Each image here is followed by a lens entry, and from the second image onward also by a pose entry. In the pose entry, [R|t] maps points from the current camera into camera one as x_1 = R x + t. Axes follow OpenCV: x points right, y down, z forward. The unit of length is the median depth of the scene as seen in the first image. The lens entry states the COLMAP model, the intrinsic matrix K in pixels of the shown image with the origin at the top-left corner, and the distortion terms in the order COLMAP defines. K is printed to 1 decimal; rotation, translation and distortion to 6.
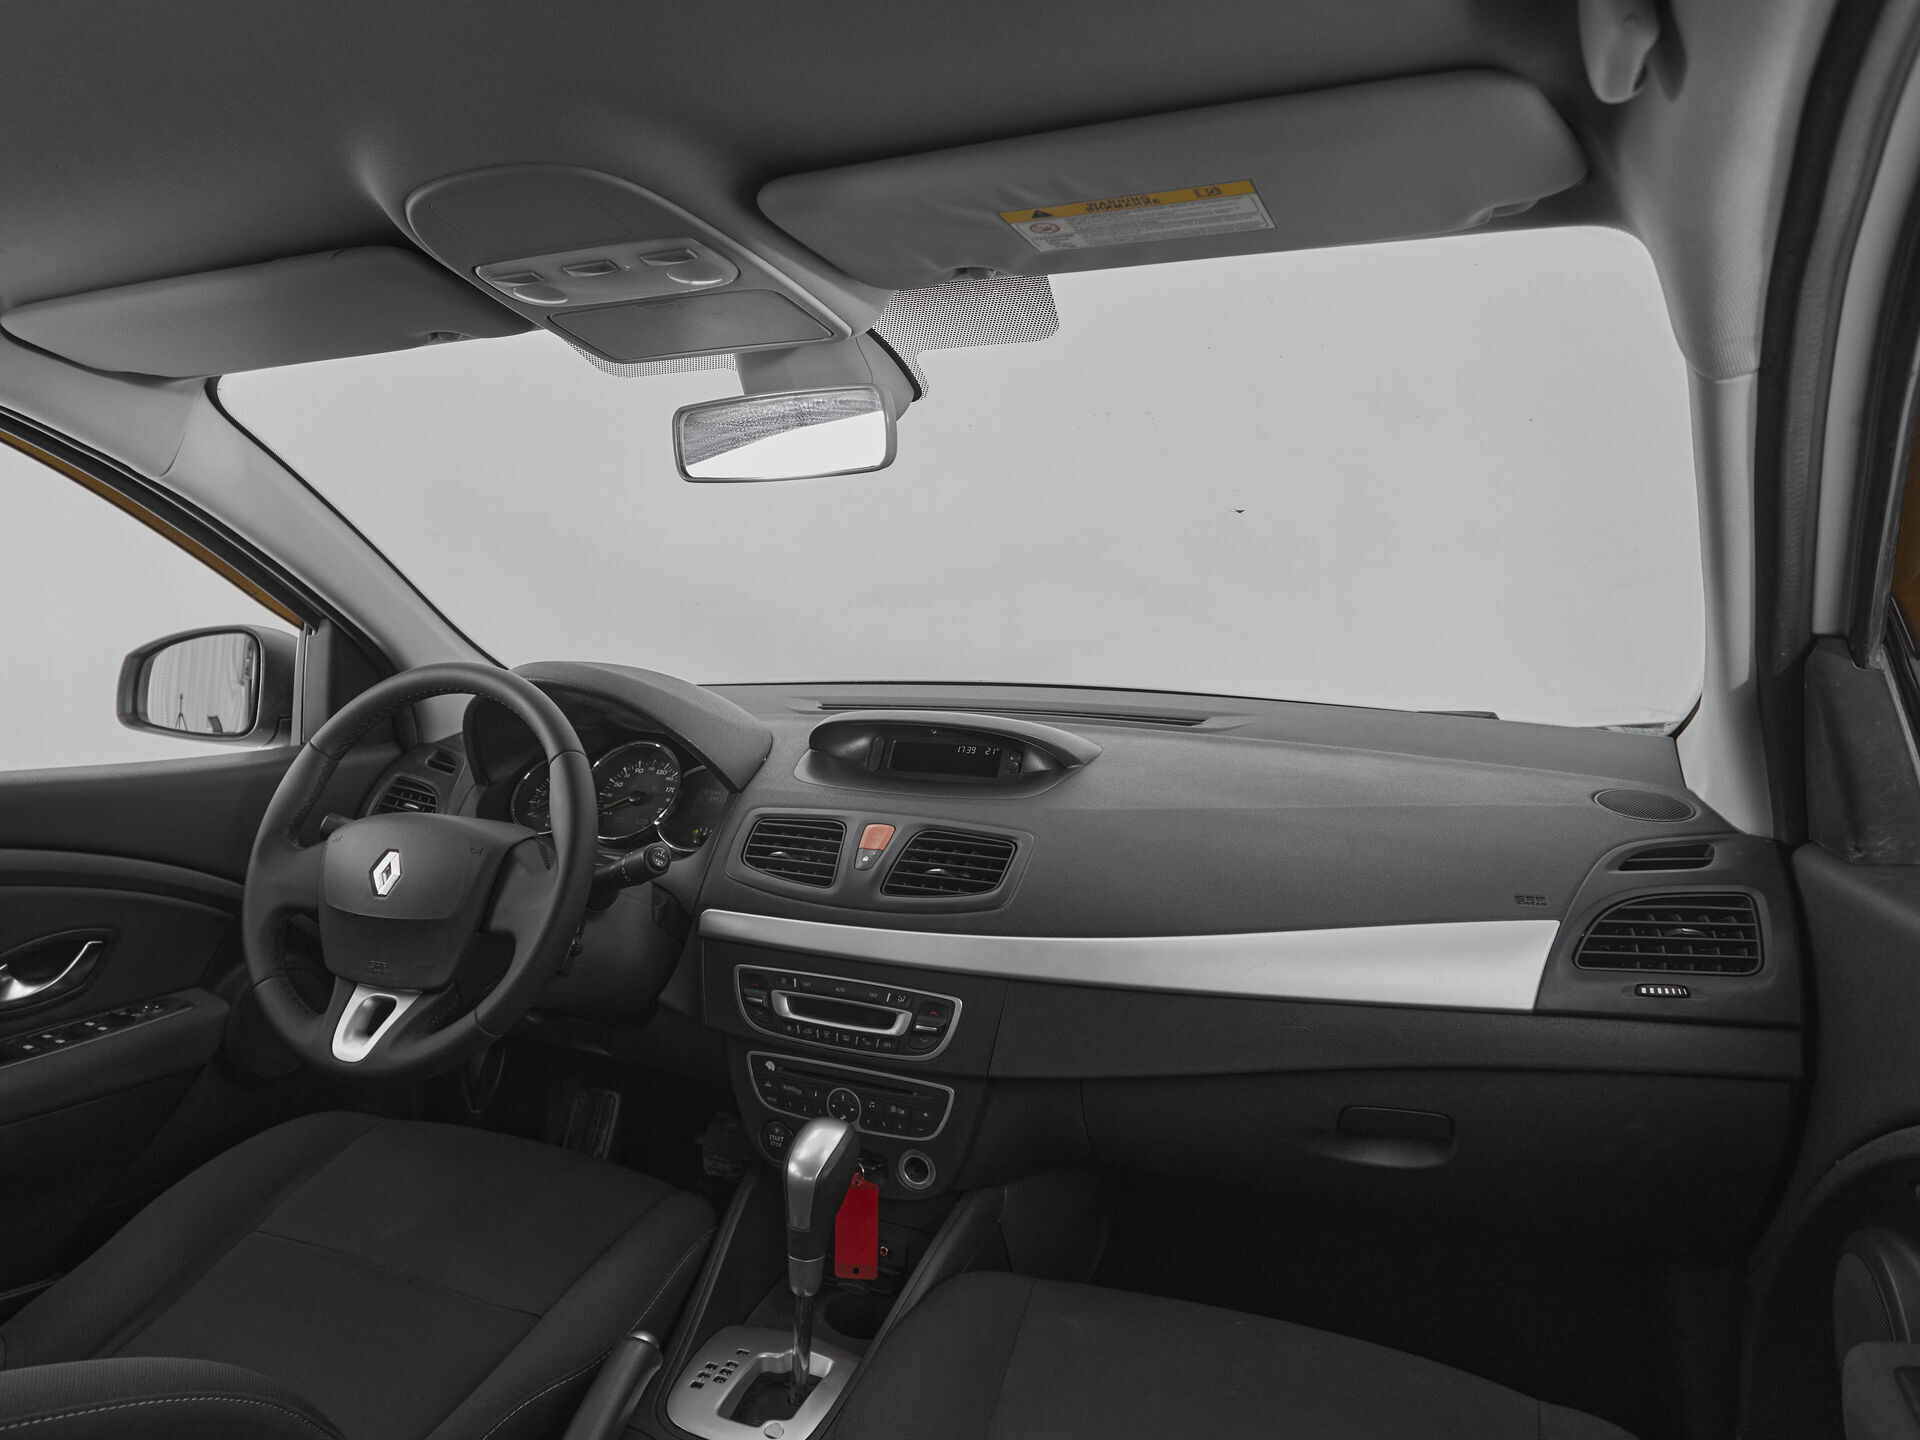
lens RADIAL K [[1327.0, 0, 805.1], [0, 1327.0, 667.7], [0, 0, 1]] dist [0.000428, -0.009338]
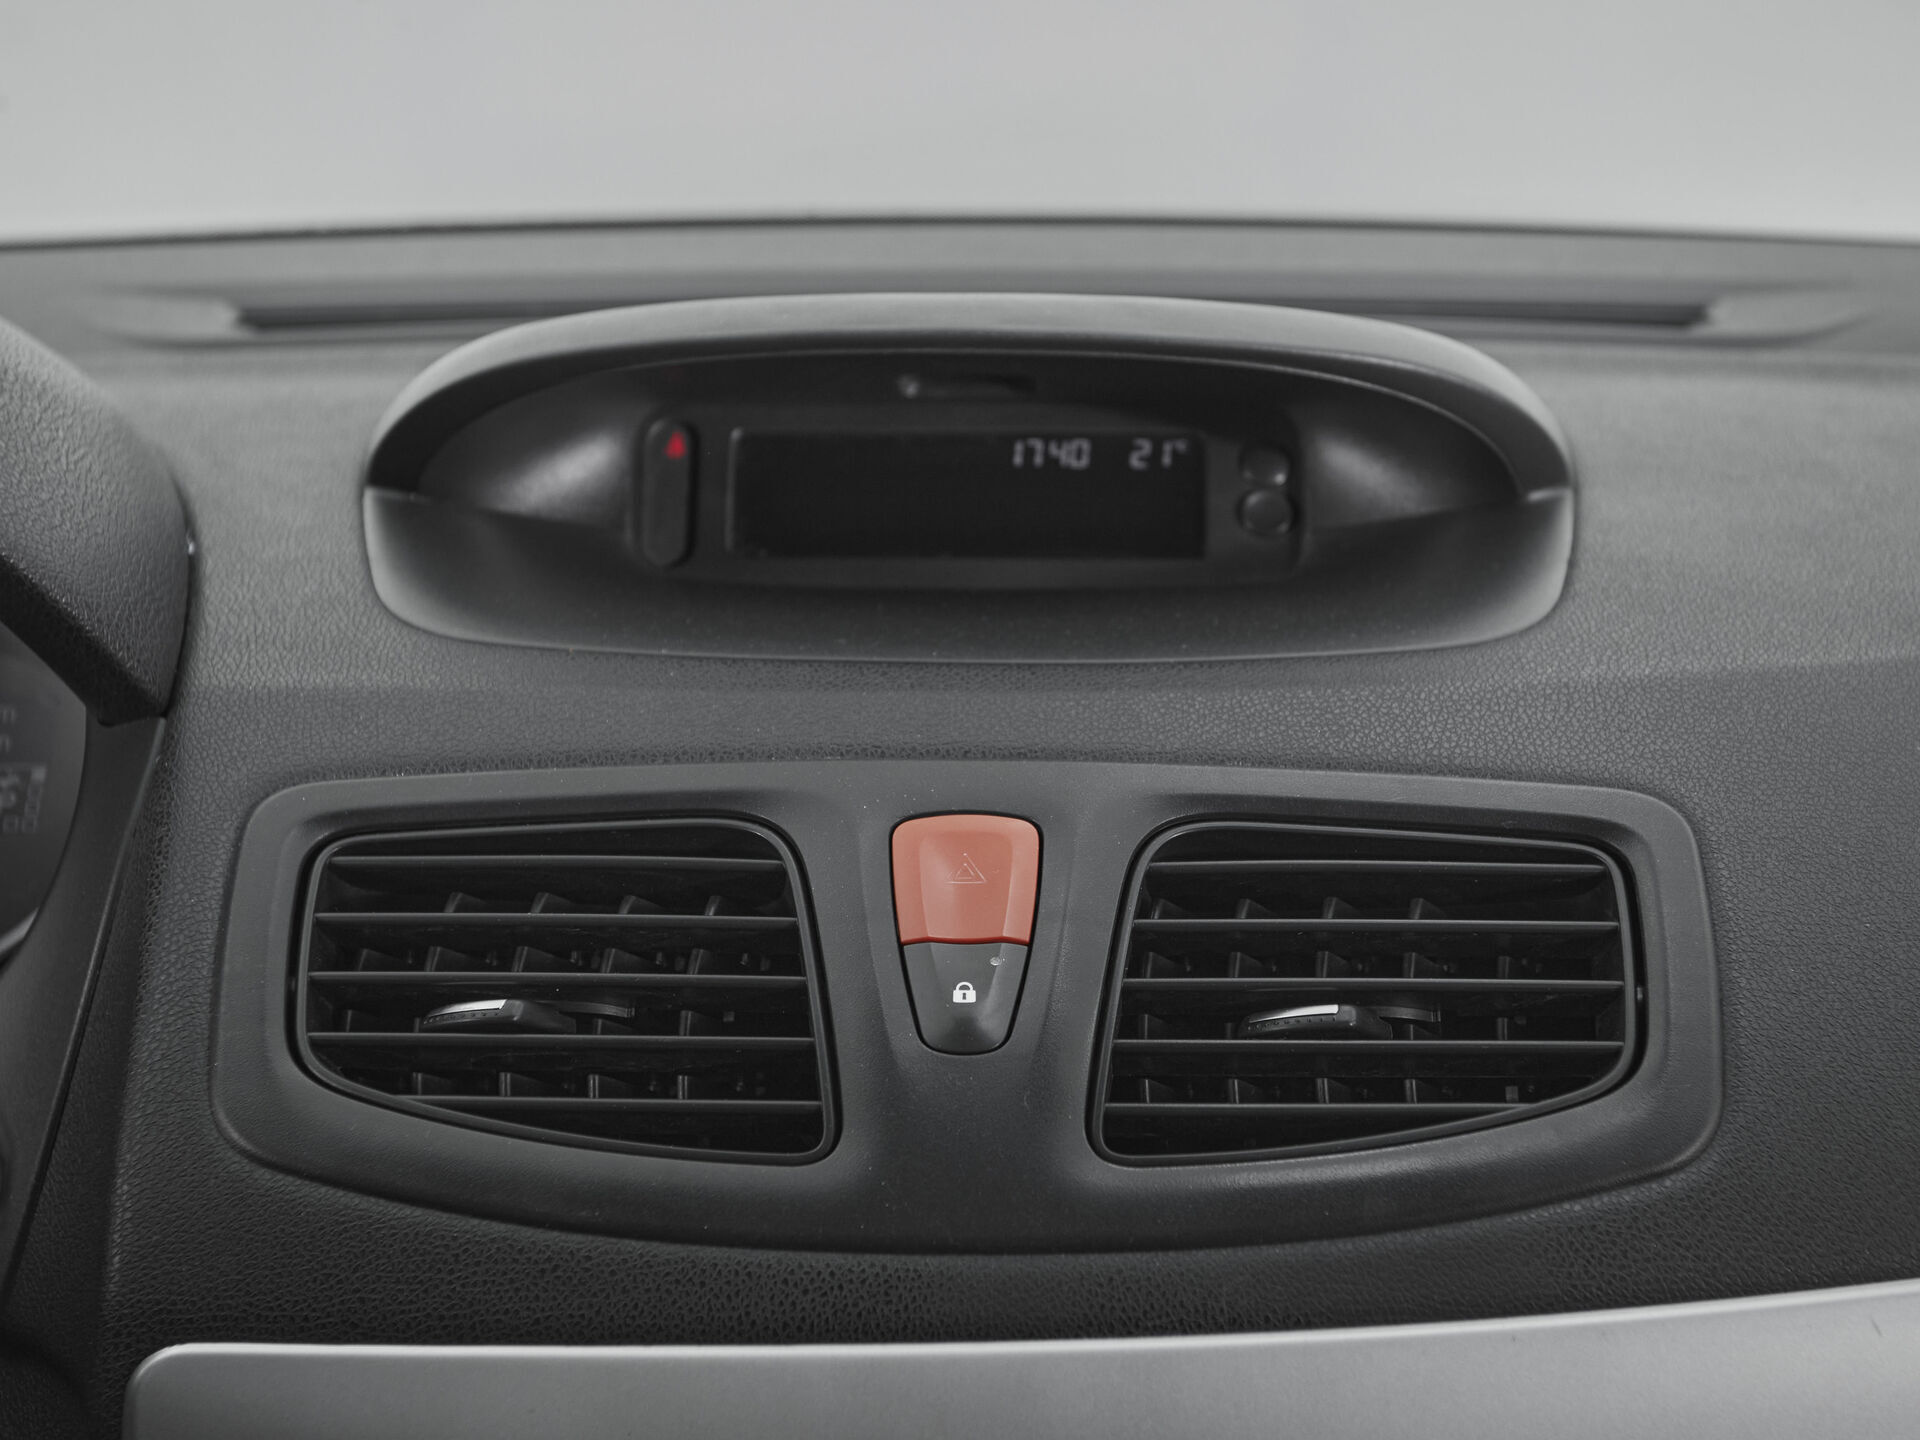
lens RADIAL K [[2792.7, 0, 976.1], [0, 2792.7, 731.3], [0, 0, 1]] dist [0.051338, 0.000000]
pose [[0.895368, -0.097672, 0.434485, -0.143851], [0.028435, 0.986200, 0.163099, 0.031743], [-0.444419, -0.133679, 0.885789, 0.626899]]
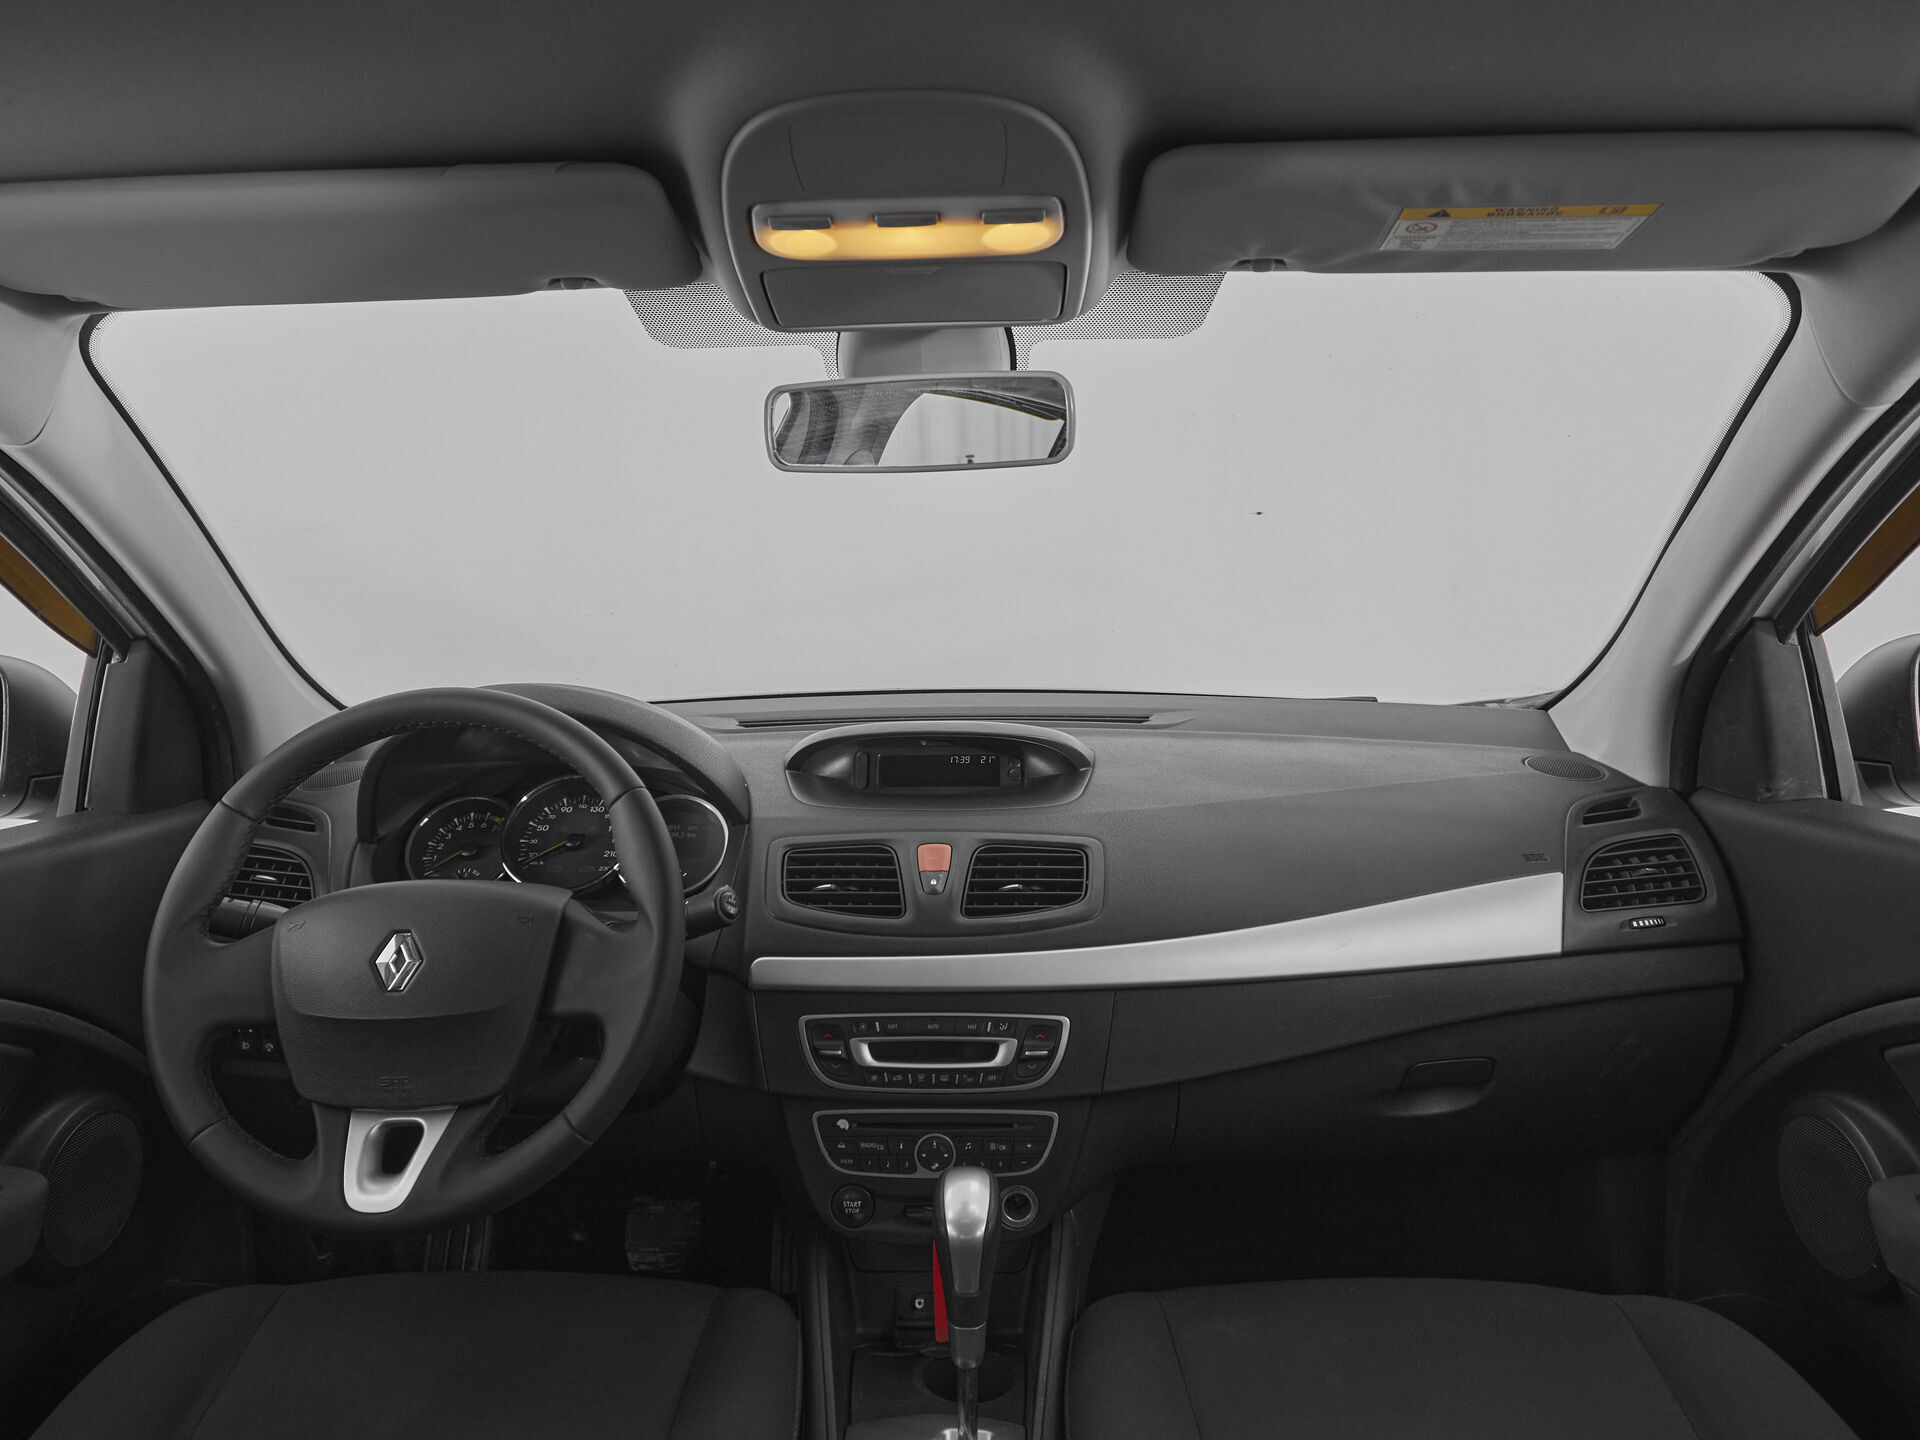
lens RADIAL K [[1327.0, 0, 934.0], [0, 1327.0, 634.2], [0, 0, 1]] dist [0.000428, -0.009338]
pose [[0.906967, -0.023471, 0.420547, -0.350417], [0.038129, 0.998922, -0.026480, -0.005549], [-0.419472, 0.040051, 0.906884, 0.149667]]
